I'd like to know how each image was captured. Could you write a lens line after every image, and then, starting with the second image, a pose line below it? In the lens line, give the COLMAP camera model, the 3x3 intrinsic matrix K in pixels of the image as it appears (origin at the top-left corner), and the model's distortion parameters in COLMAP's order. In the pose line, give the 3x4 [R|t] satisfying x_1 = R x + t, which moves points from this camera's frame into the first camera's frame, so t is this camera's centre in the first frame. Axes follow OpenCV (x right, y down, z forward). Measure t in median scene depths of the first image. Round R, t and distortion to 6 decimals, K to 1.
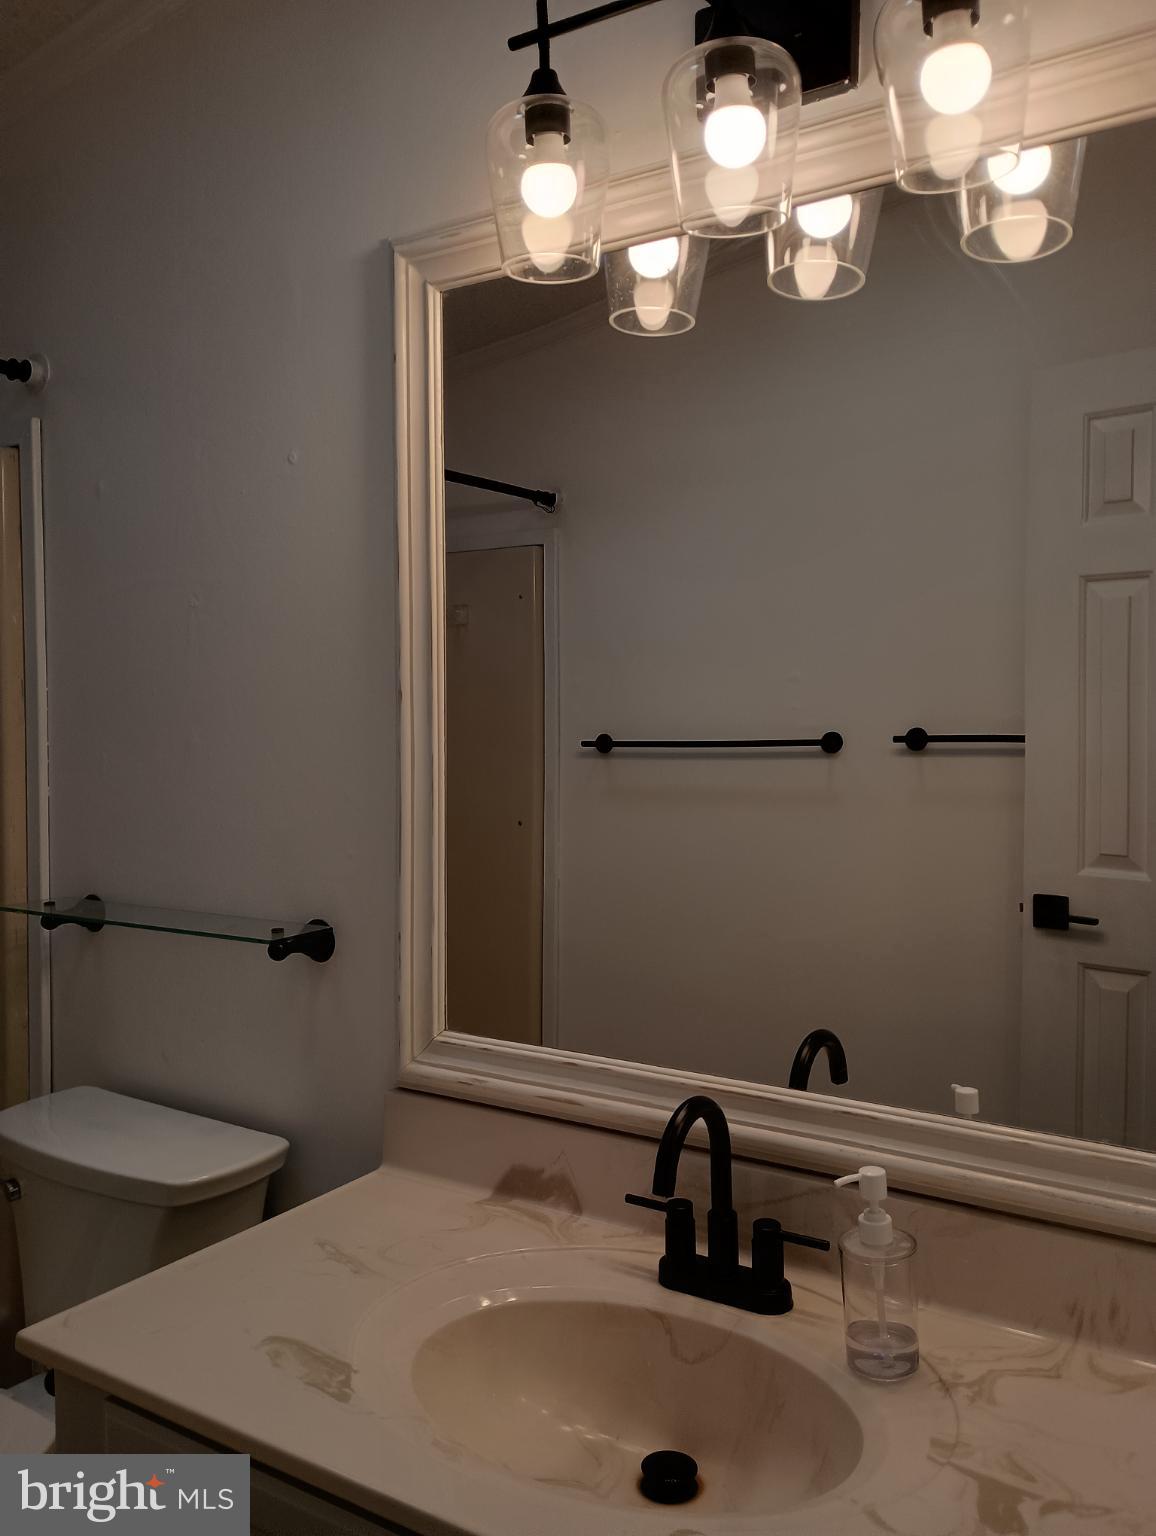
lens RADIAL K [[1270.6, 0, 575.6], [0, 1270.6, 768.0], [0, 0, 1]] dist [0.065516, -0.069195]
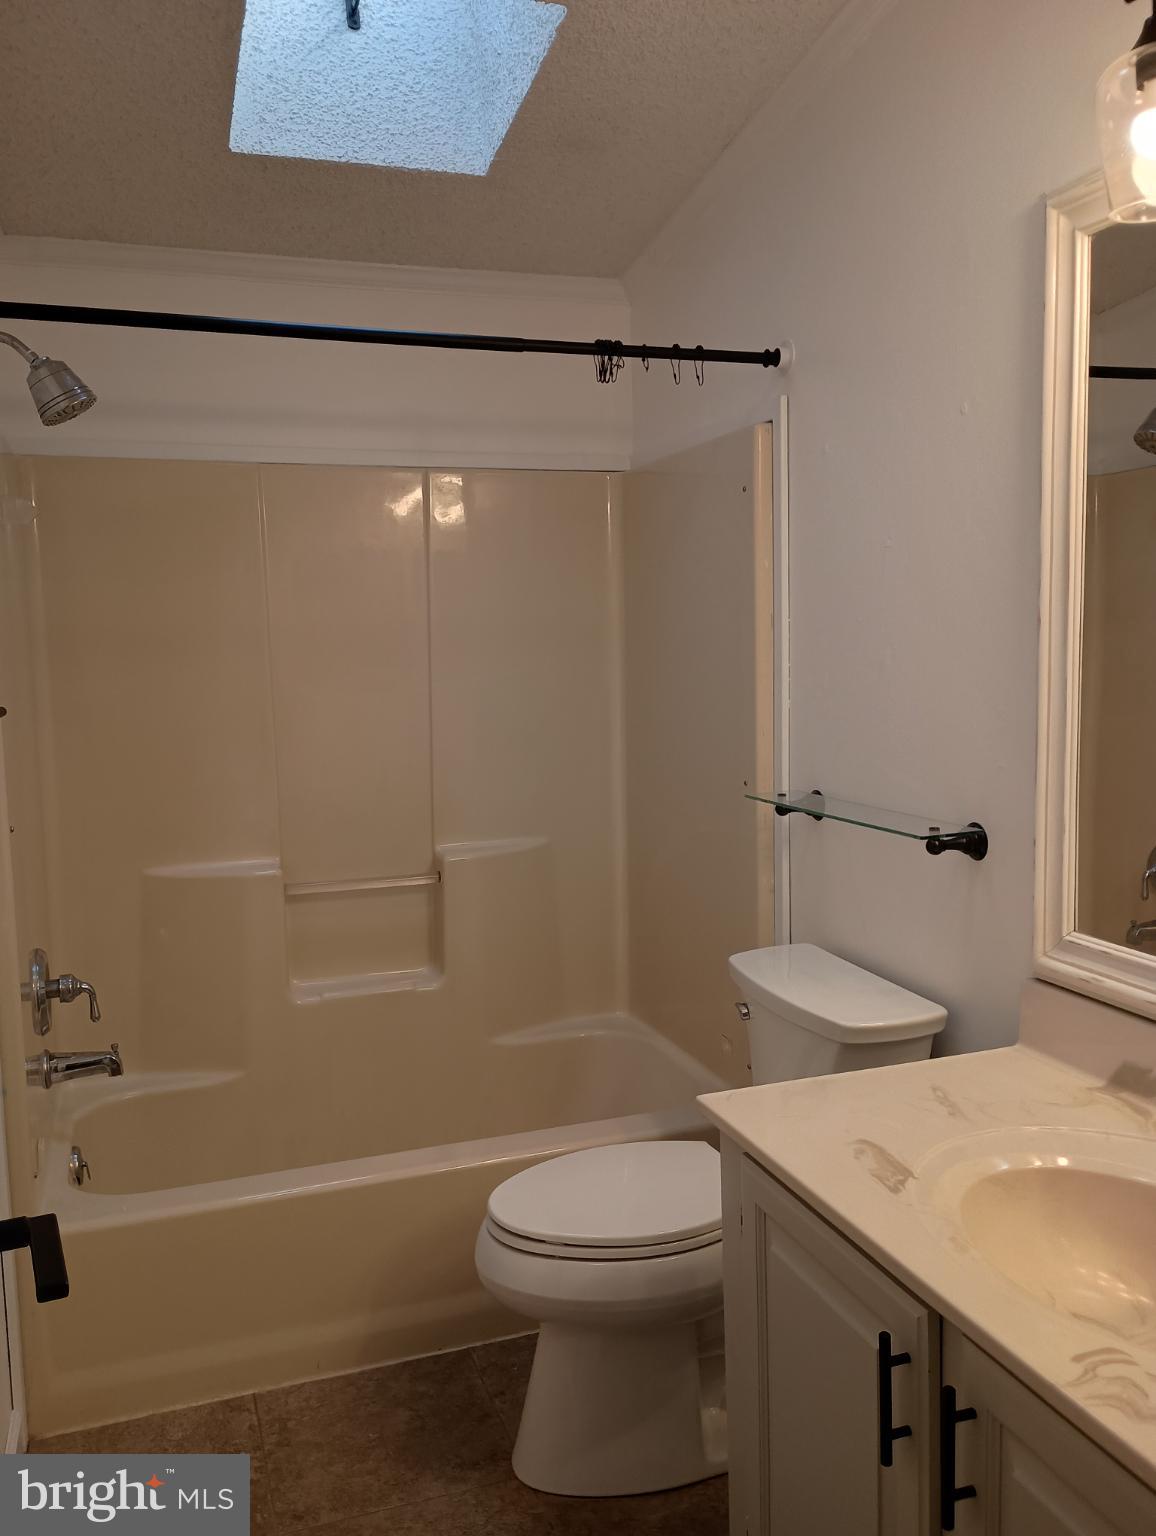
lens RADIAL K [[1270.6, 0, 579.8], [0, 1270.6, 771.7], [0, 0, 1]] dist [0.065516, -0.069195]
pose [[0.791070, 0.049243, -0.609741, 0.226031], [-0.003936, 0.997144, 0.075424, -0.010648], [0.611713, -0.057266, 0.789004, -0.112616]]
